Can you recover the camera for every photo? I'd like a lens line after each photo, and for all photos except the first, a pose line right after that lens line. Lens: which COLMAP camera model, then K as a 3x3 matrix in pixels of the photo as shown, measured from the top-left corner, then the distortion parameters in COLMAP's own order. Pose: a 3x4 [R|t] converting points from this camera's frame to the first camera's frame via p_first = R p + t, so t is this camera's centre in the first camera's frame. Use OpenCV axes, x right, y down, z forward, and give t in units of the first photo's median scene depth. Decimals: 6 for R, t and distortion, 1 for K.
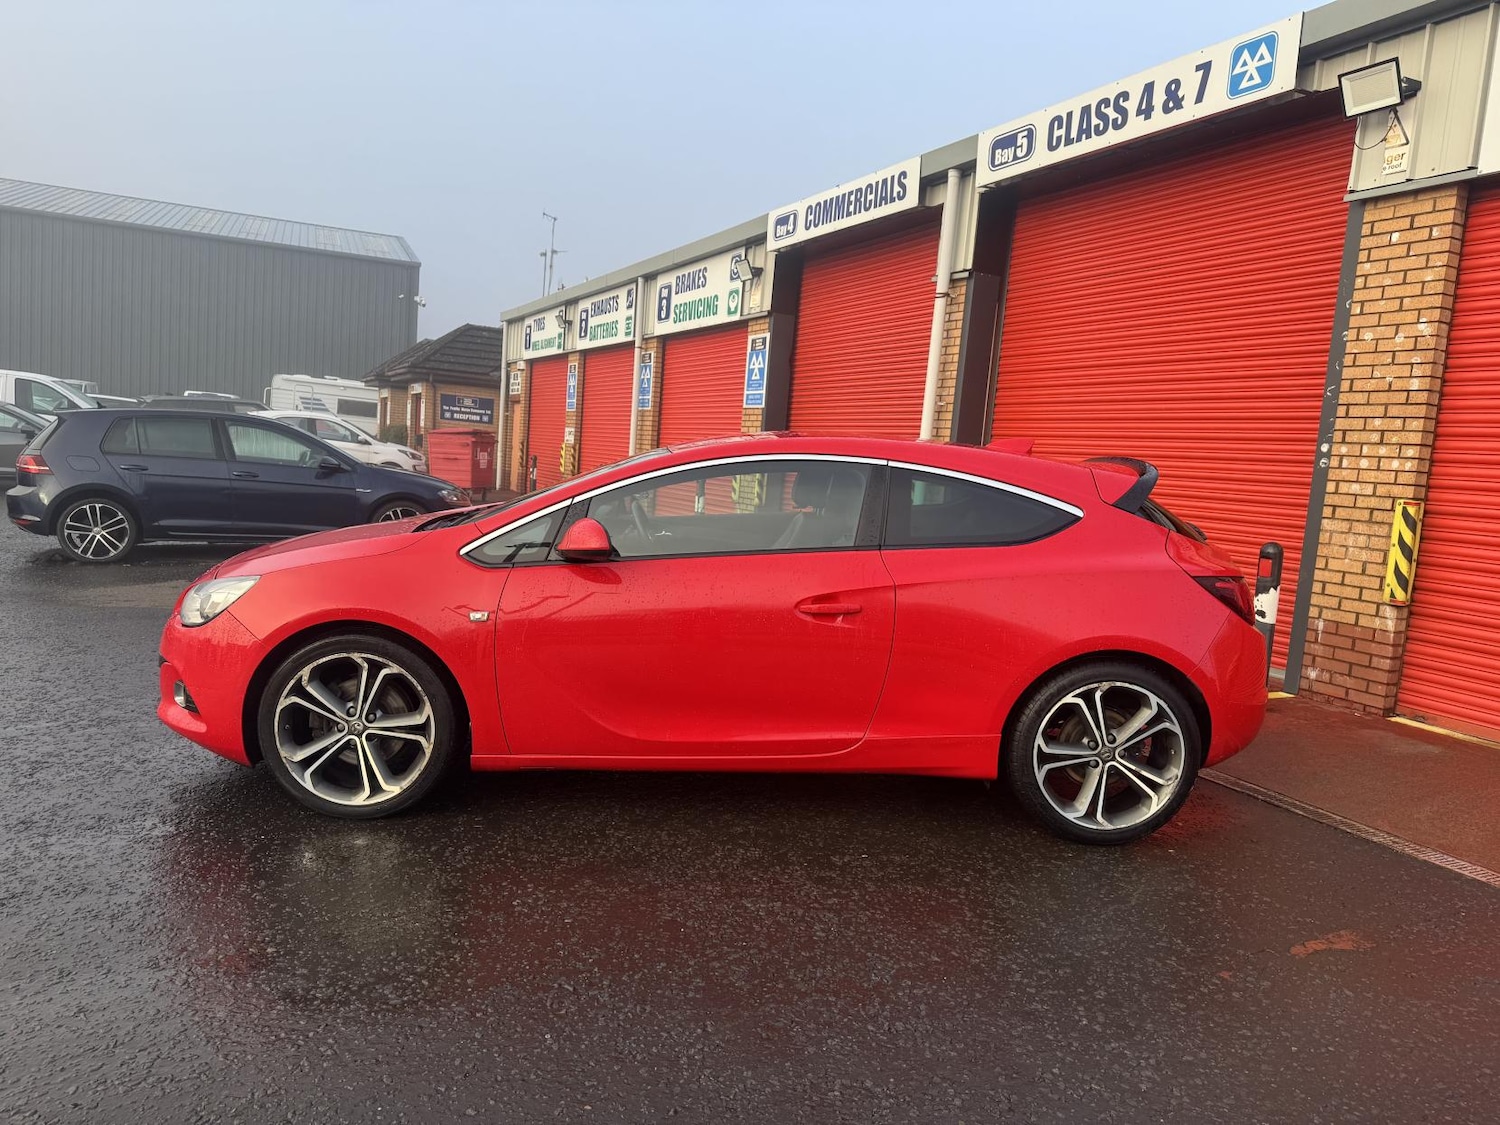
lens RADIAL K [[1083.0, 0, 754.8], [0, 1083.0, 550.6], [0, 0, 1]] dist [0.097565, -0.097198]
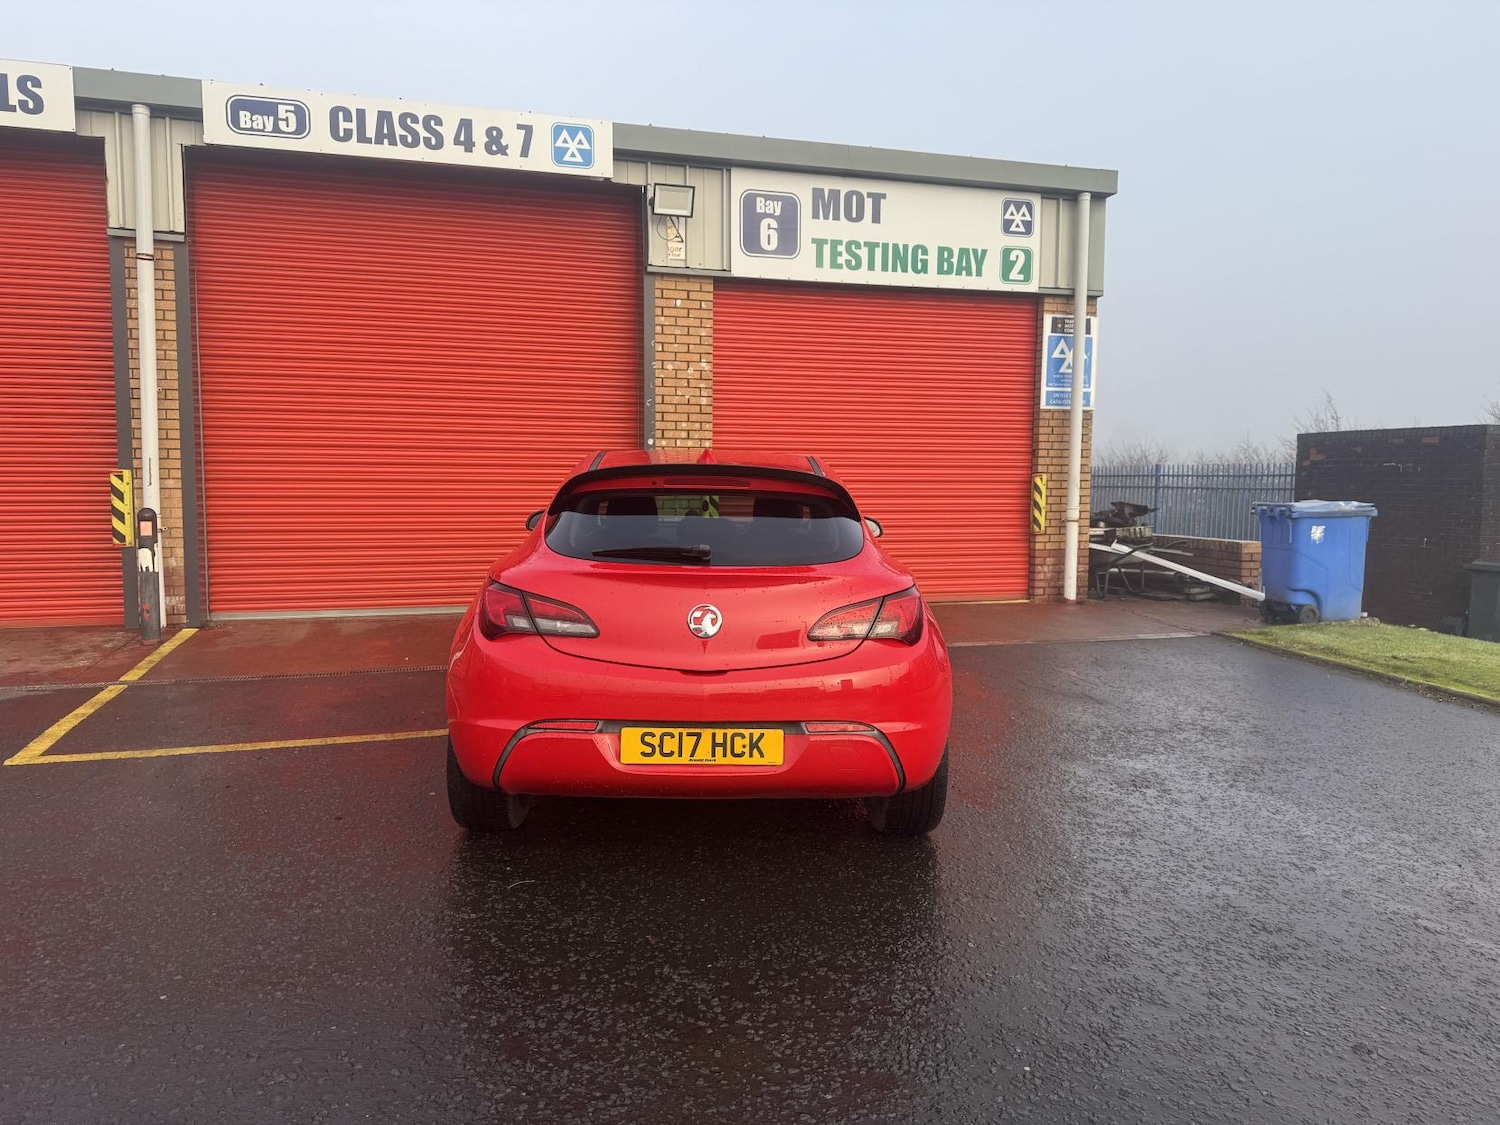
lens RADIAL K [[1078.4, 0, 752.5], [0, 1078.4, 585.0], [0, 0, 1]] dist [0.119551, -0.141513]
pose [[0.178253, -0.169574, 0.969263, -0.731084], [0.093249, 0.983517, 0.154919, -0.096145], [-0.979556, 0.062769, 0.191127, 0.502416]]
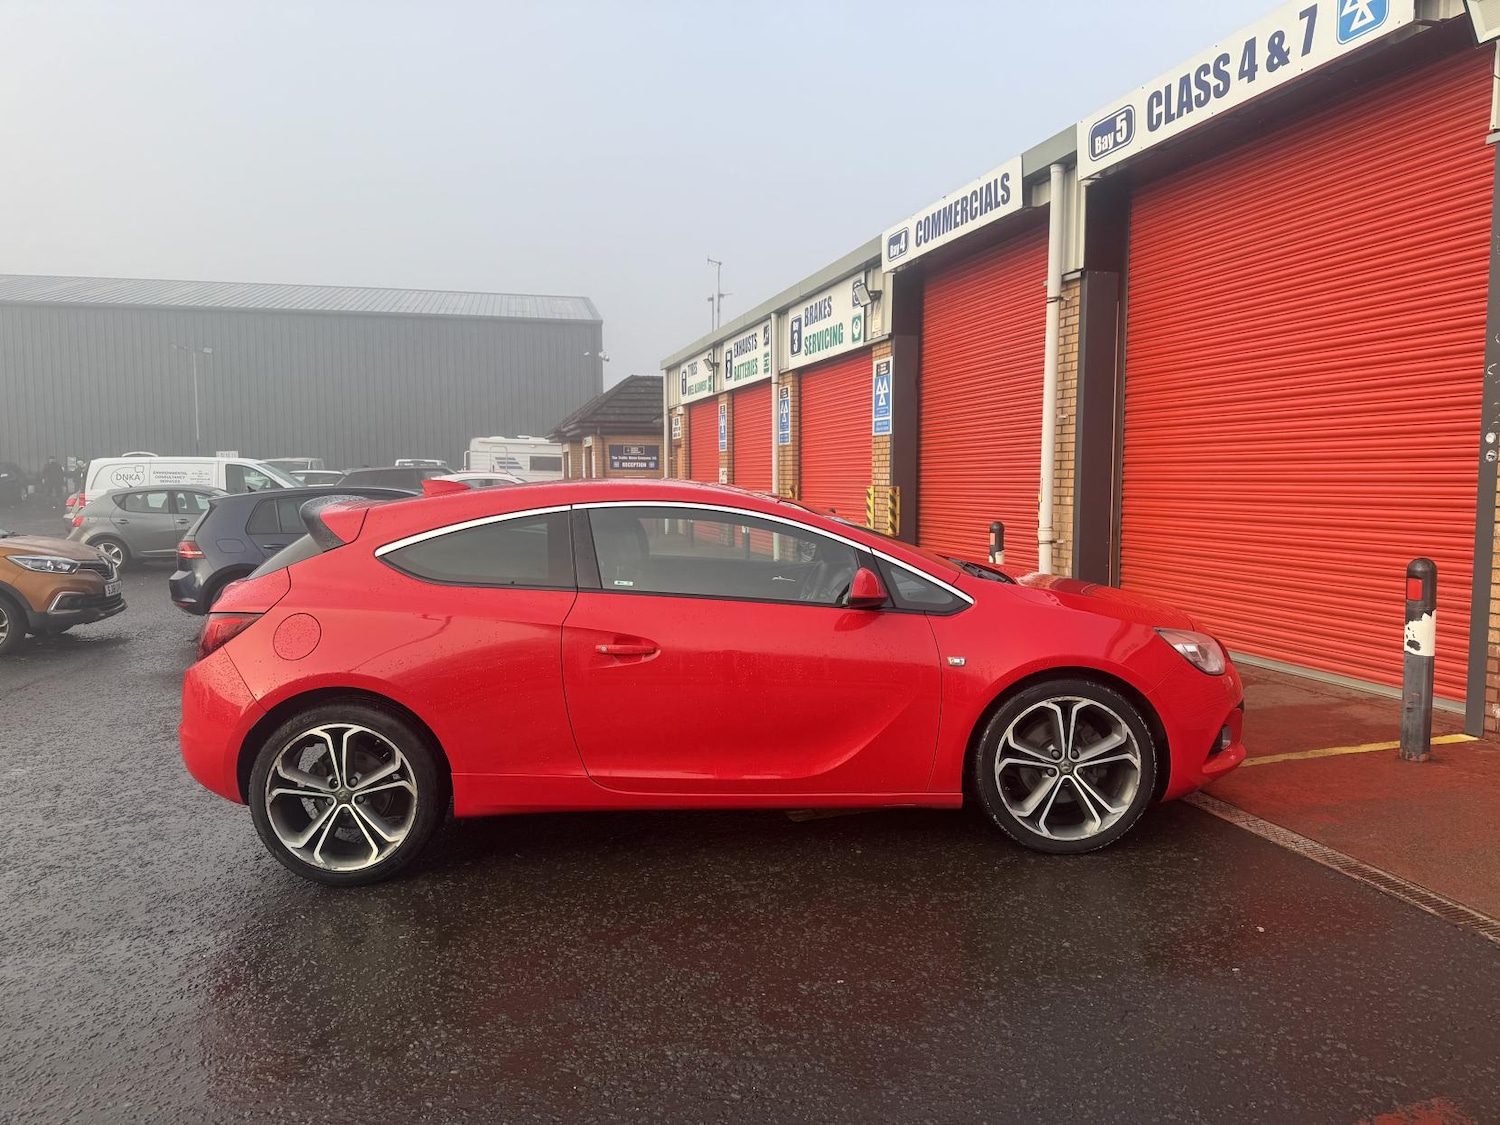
lens RADIAL K [[1080.1, 0, 760.6], [0, 1080.1, 552.7], [0, 0, 1]] dist [0.052023, -0.036189]
pose [[0.980891, -0.068129, -0.182241, 0.099573], [0.064174, 0.997559, -0.027520, -0.013765], [0.183671, 0.015299, 0.982869, 0.066850]]
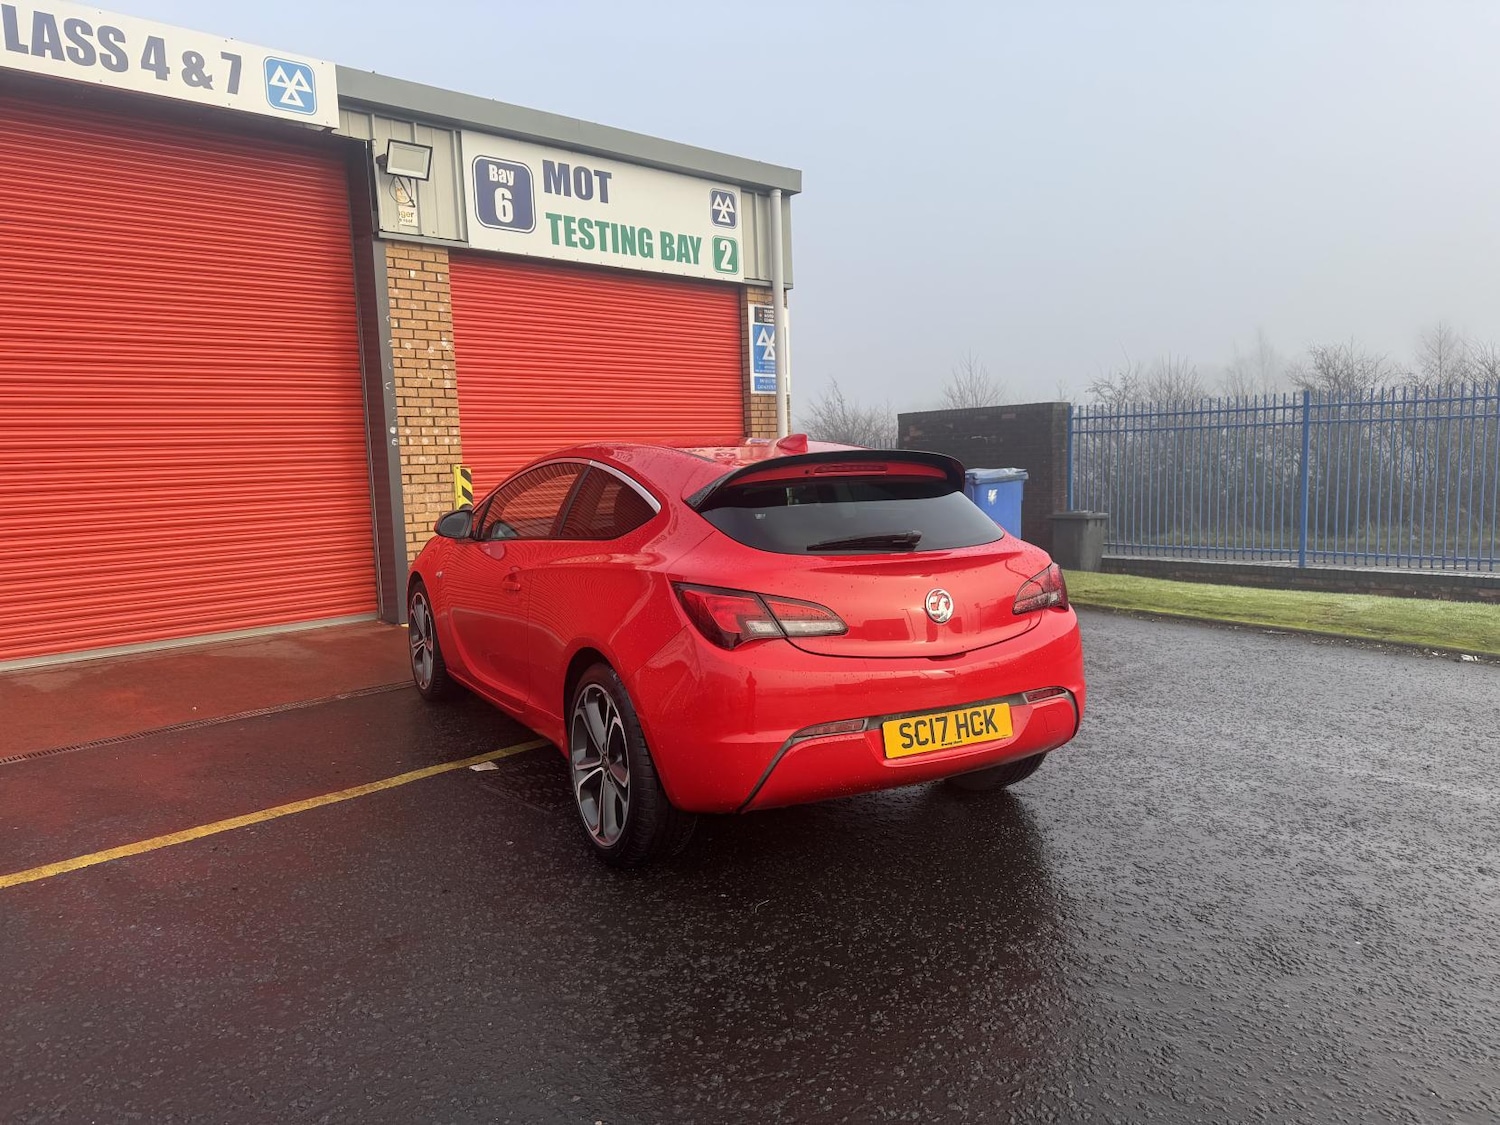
lens RADIAL K [[1089.4, 0, 787.2], [0, 1089.4, 588.1], [0, 0, 1]] dist [0.009099, -0.004259]
pose [[-0.322135, -0.184415, 0.928558, -0.702241], [0.085945, 0.971096, 0.222679, -0.131402], [-0.942784, 0.151538, -0.296974, 0.806776]]
